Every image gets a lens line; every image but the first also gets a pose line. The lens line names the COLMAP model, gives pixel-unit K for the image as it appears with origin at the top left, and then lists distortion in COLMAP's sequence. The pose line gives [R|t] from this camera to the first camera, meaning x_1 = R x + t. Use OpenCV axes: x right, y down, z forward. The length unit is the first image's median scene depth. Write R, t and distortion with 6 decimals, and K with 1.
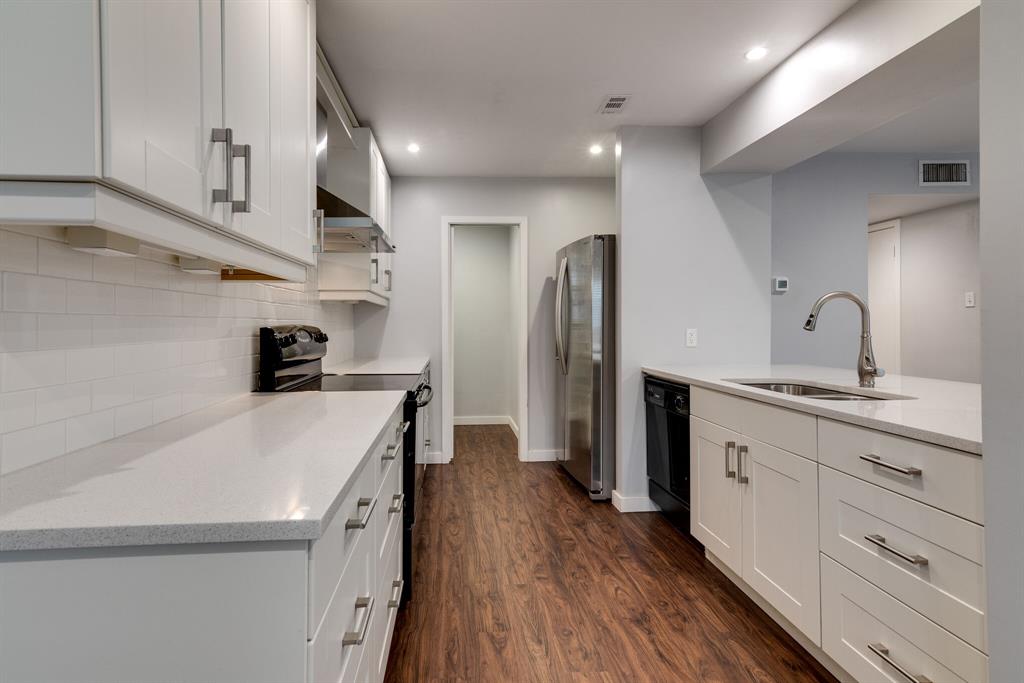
lens RADIAL K [[524.1, 0, 481.0], [0, 524.1, 321.6], [0, 0, 1]] dist [0.020906, 0.000277]
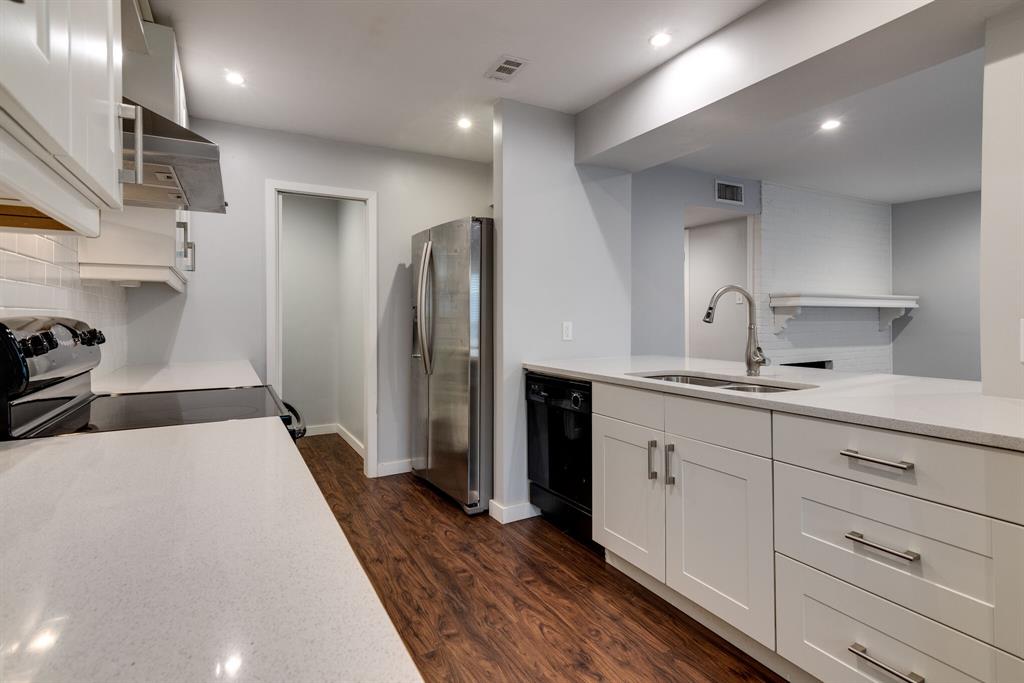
lens RADIAL K [[511.2, 0, 510.0], [0, 511.2, 318.1], [0, 0, 1]] dist [0.020957, -0.000619]
pose [[0.899405, 0.000229, 0.437117, -0.119122], [-0.001776, 0.999994, 0.003130, 0.004517], [-0.437113, -0.003592, 0.899399, 0.216015]]
